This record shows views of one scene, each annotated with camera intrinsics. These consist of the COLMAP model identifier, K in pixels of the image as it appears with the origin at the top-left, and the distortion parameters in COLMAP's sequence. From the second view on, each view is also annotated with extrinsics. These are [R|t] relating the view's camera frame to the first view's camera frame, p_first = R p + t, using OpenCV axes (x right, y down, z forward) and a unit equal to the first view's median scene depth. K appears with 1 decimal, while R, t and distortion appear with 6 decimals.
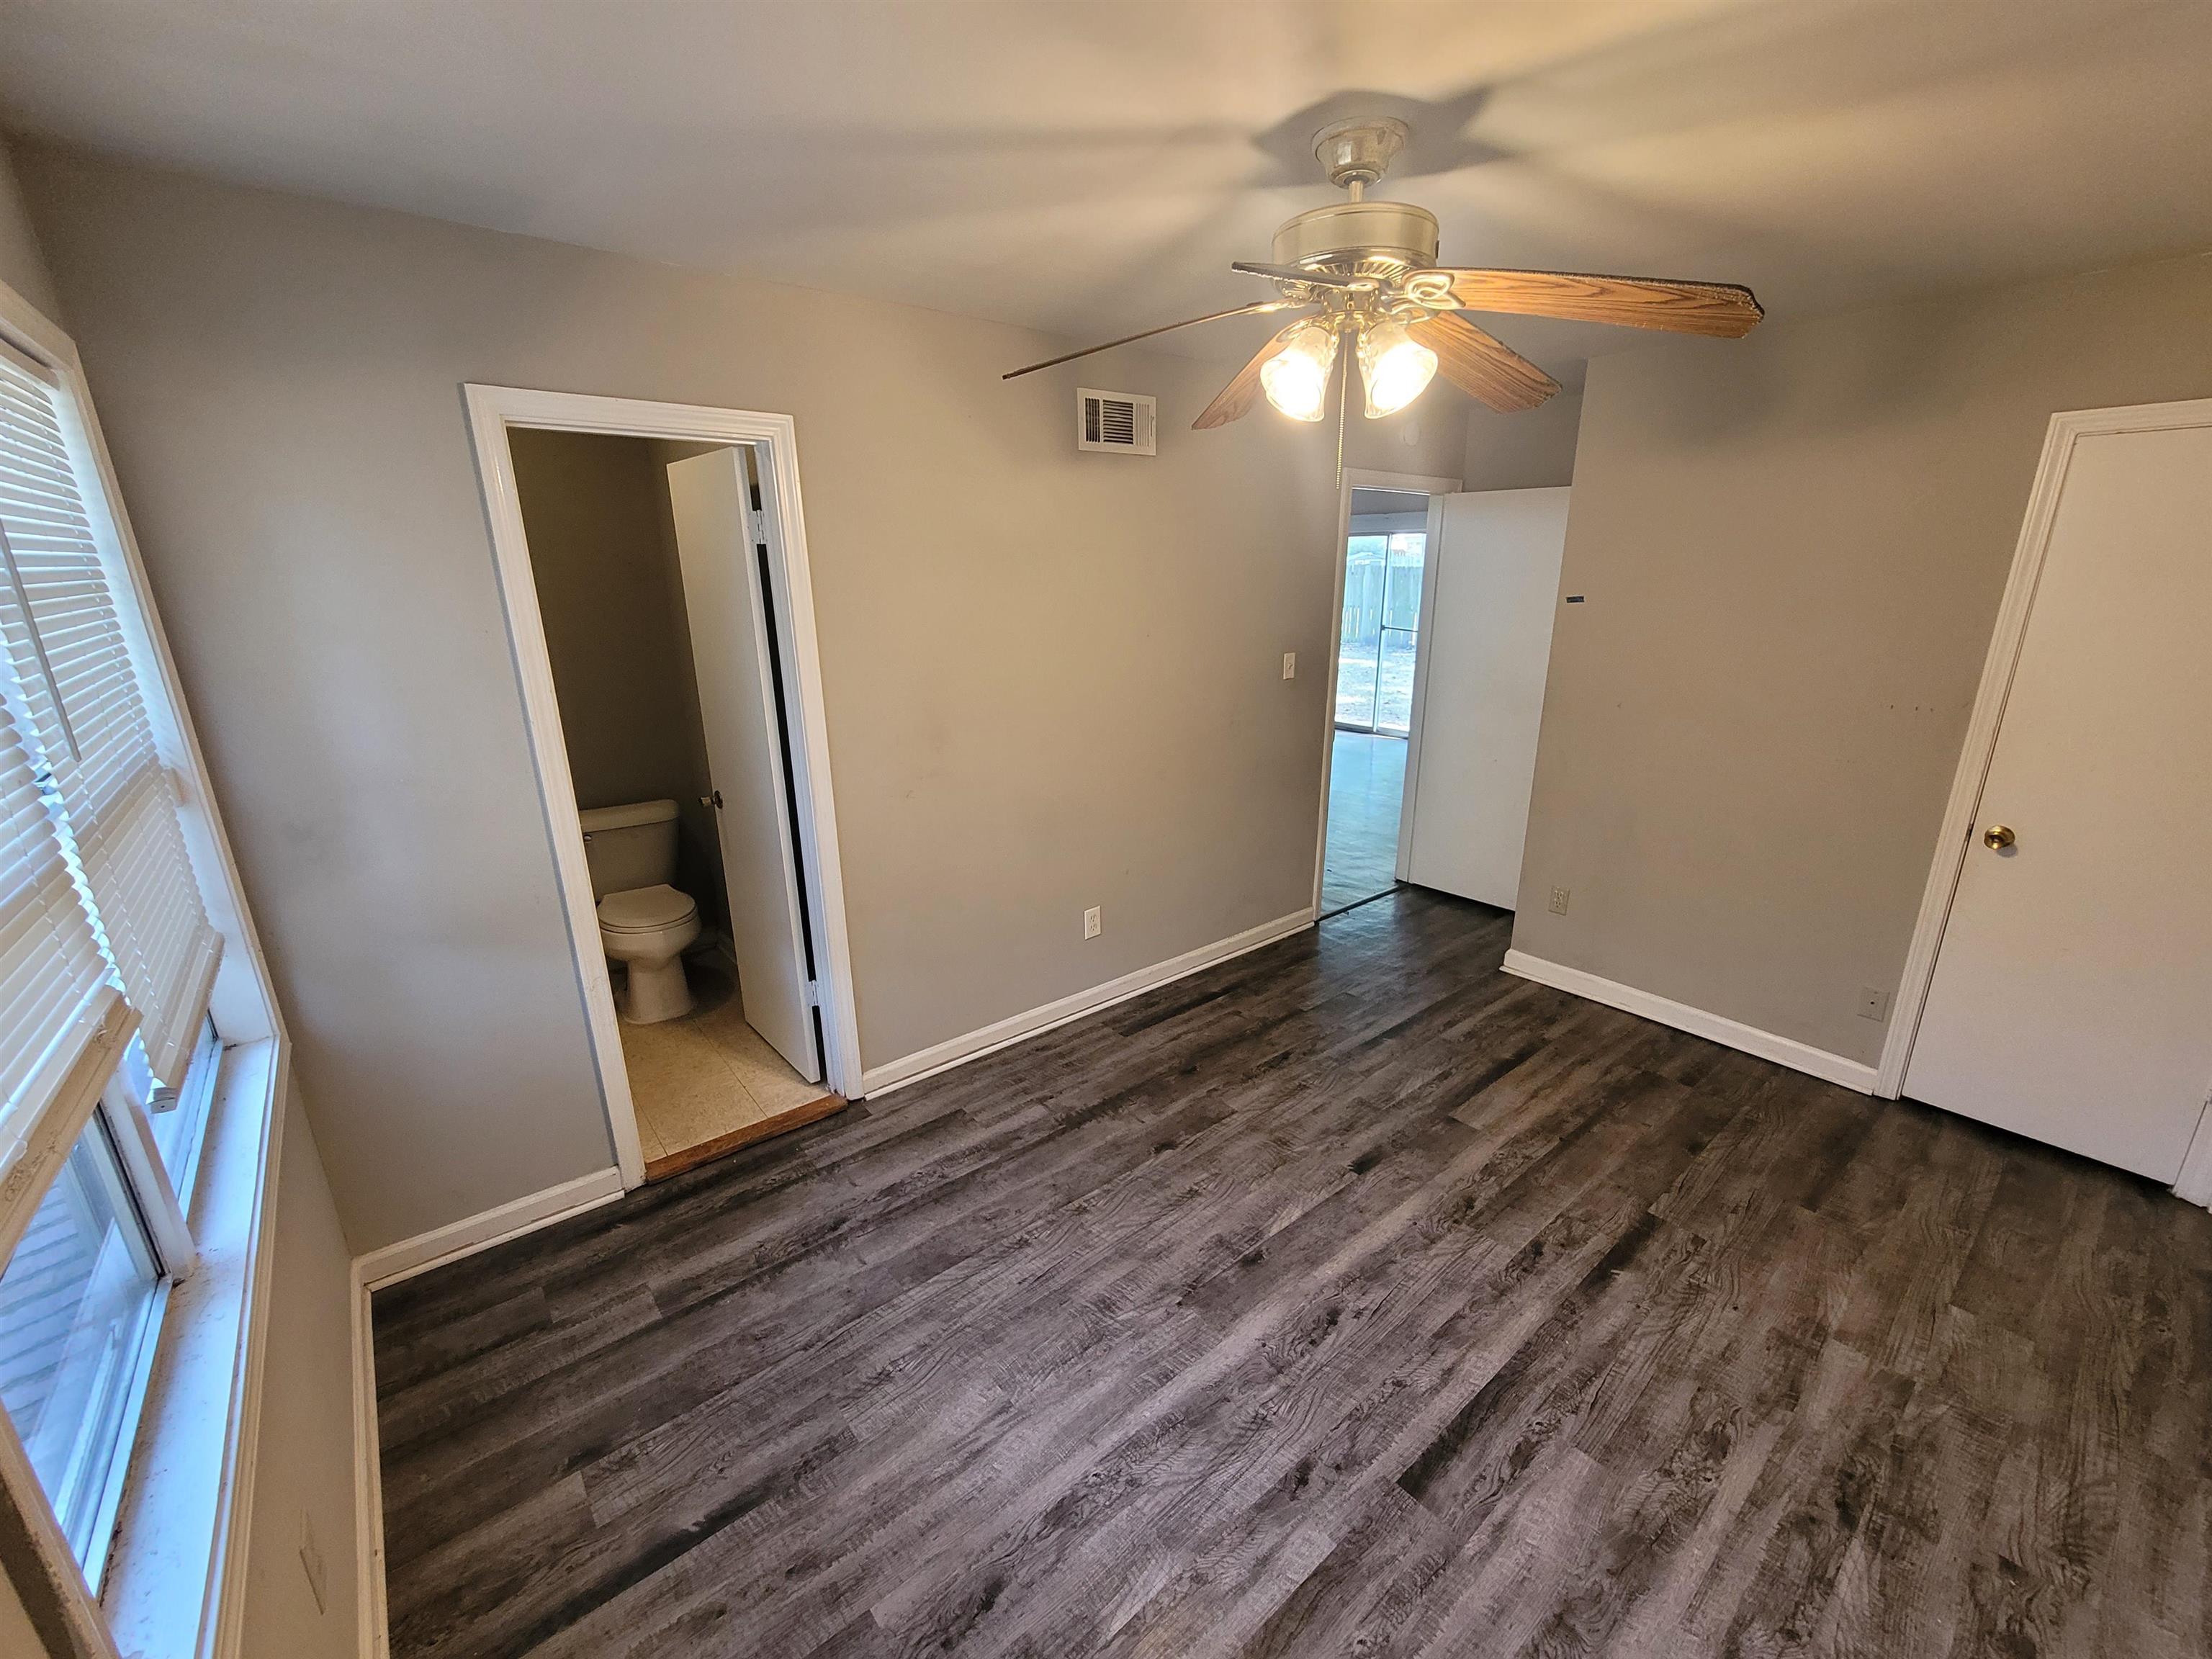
lens RADIAL K [[913.2, 0, 1114.4], [0, 913.2, 833.1], [0, 0, 1]] dist [0.001093, 0.000462]
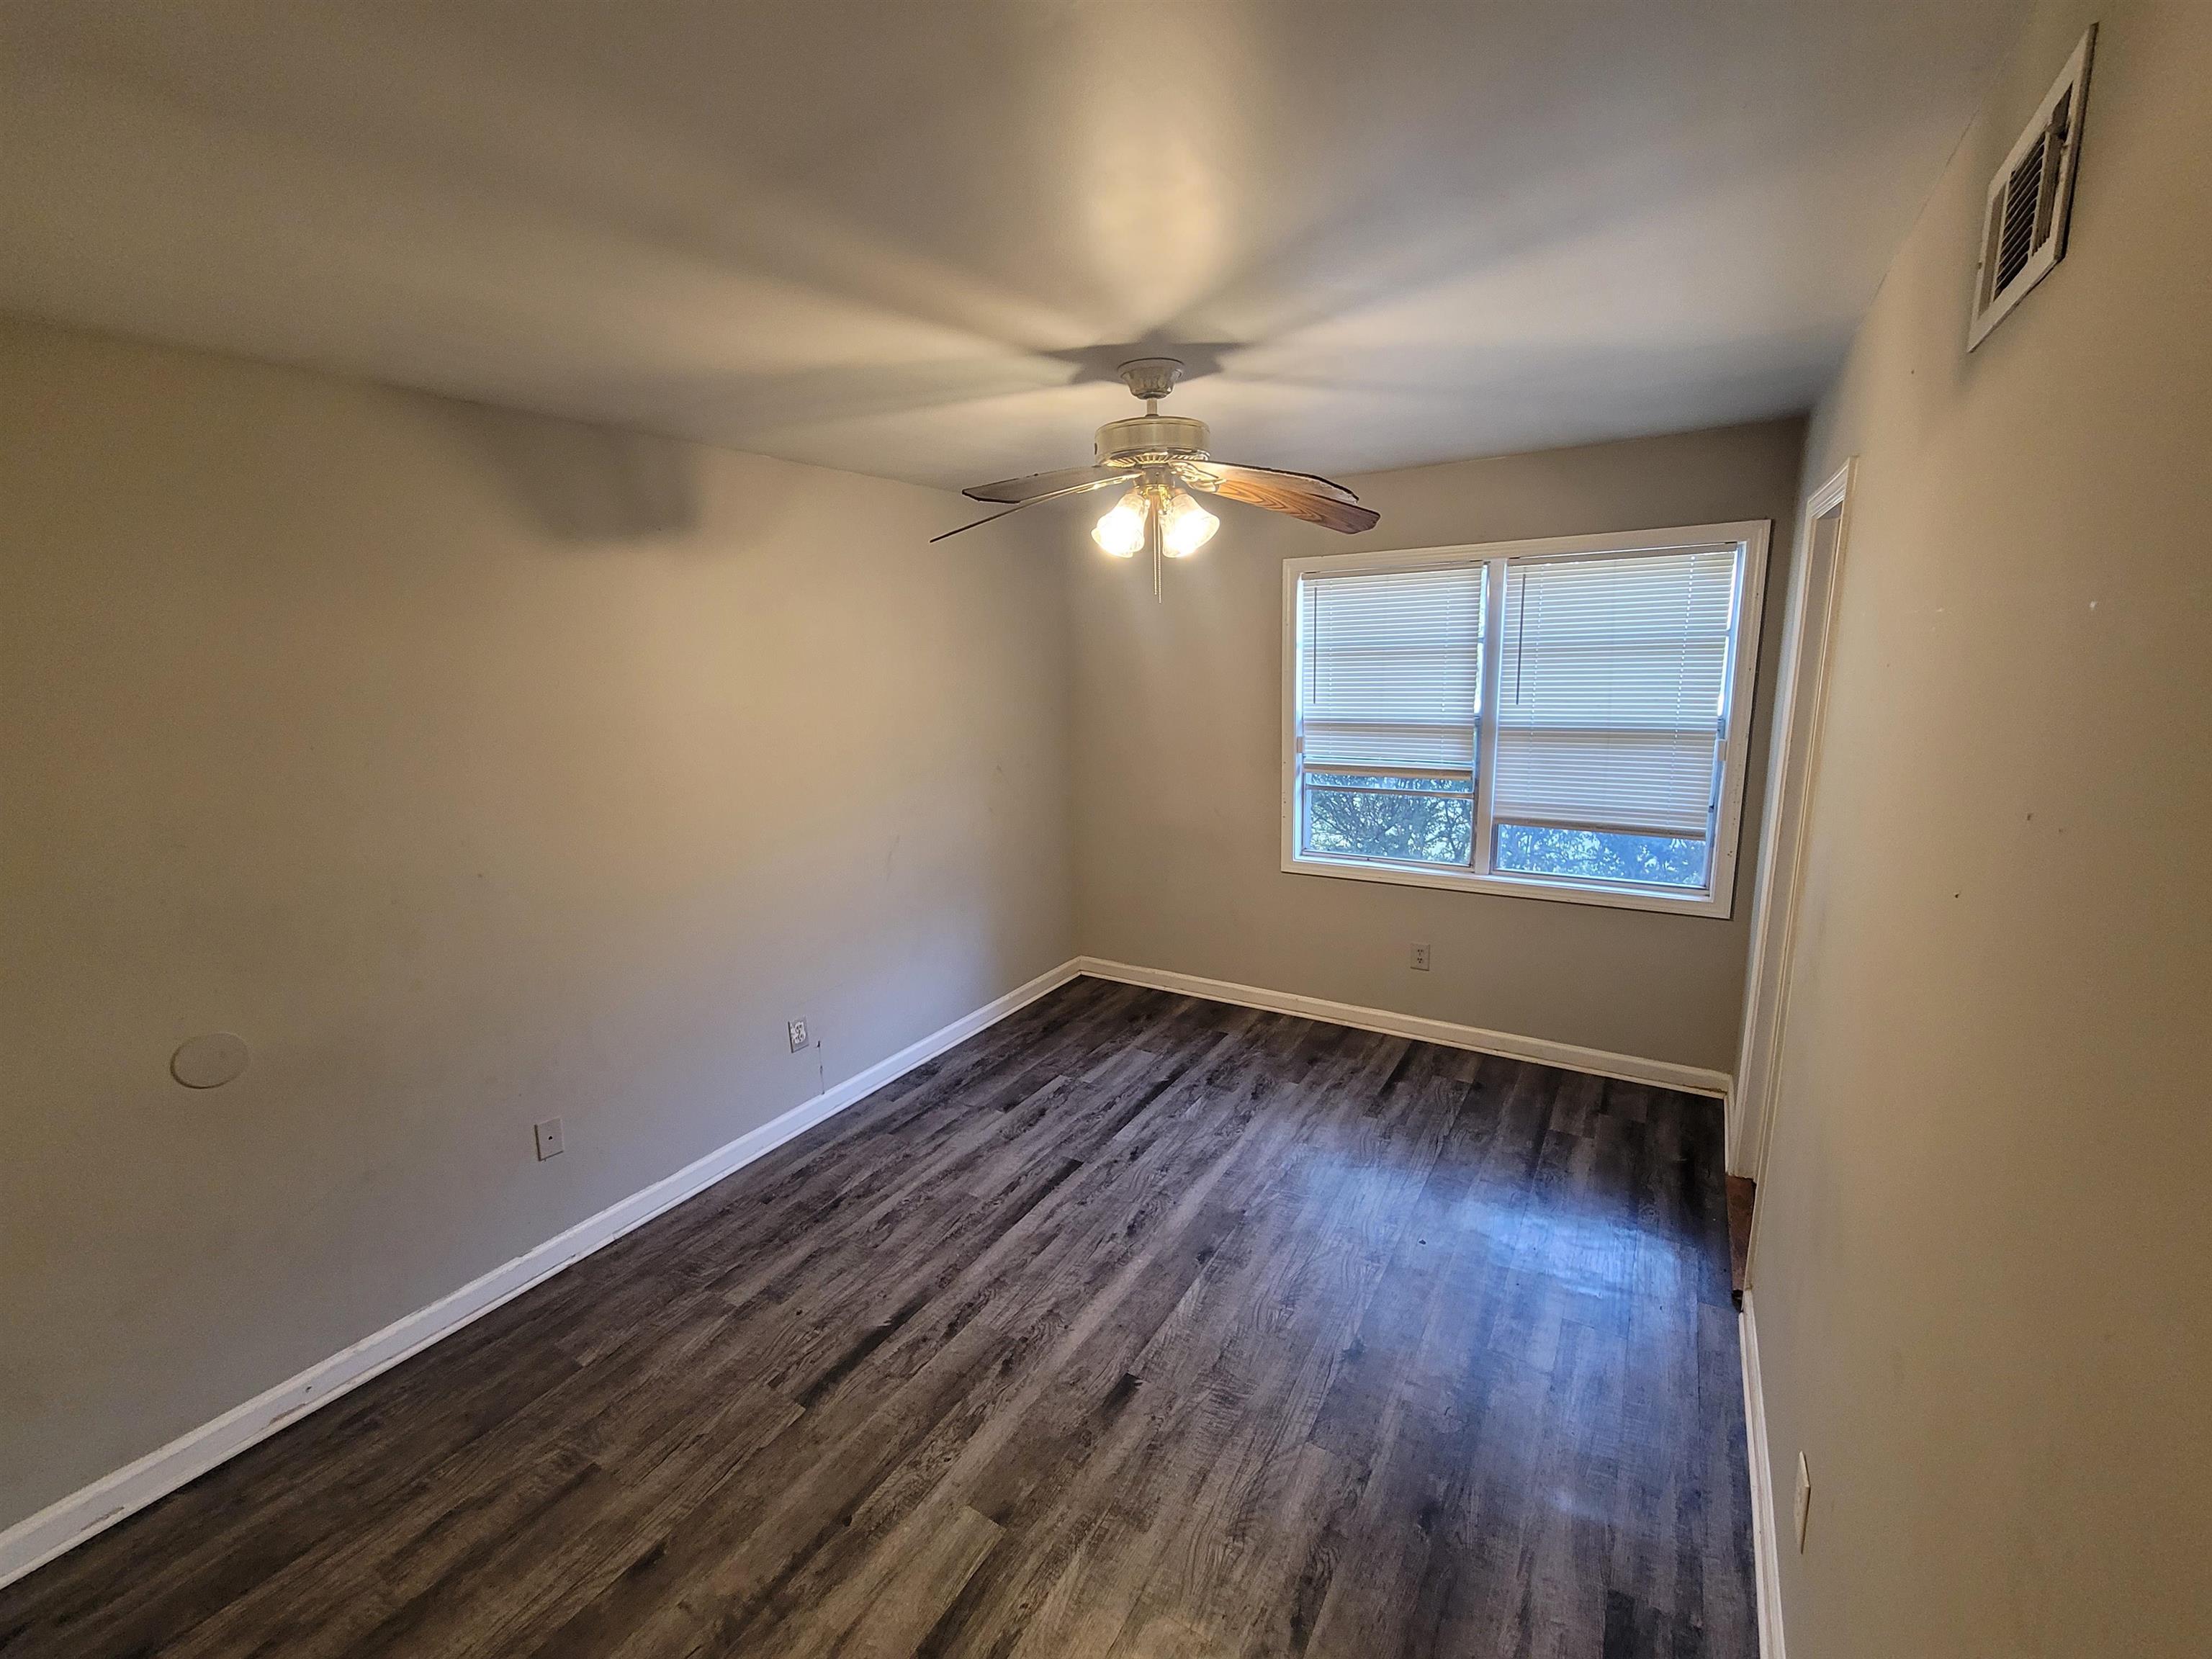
lens RADIAL K [[913.2, 0, 1114.4], [0, 913.2, 833.1], [0, 0, 1]] dist [0.001093, 0.000462]
pose [[-0.947783, 0.096723, -0.303896, 0.592589], [-0.056568, 0.886805, 0.458669, -0.552306], [0.313861, 0.451909, -0.835027, 1.794870]]
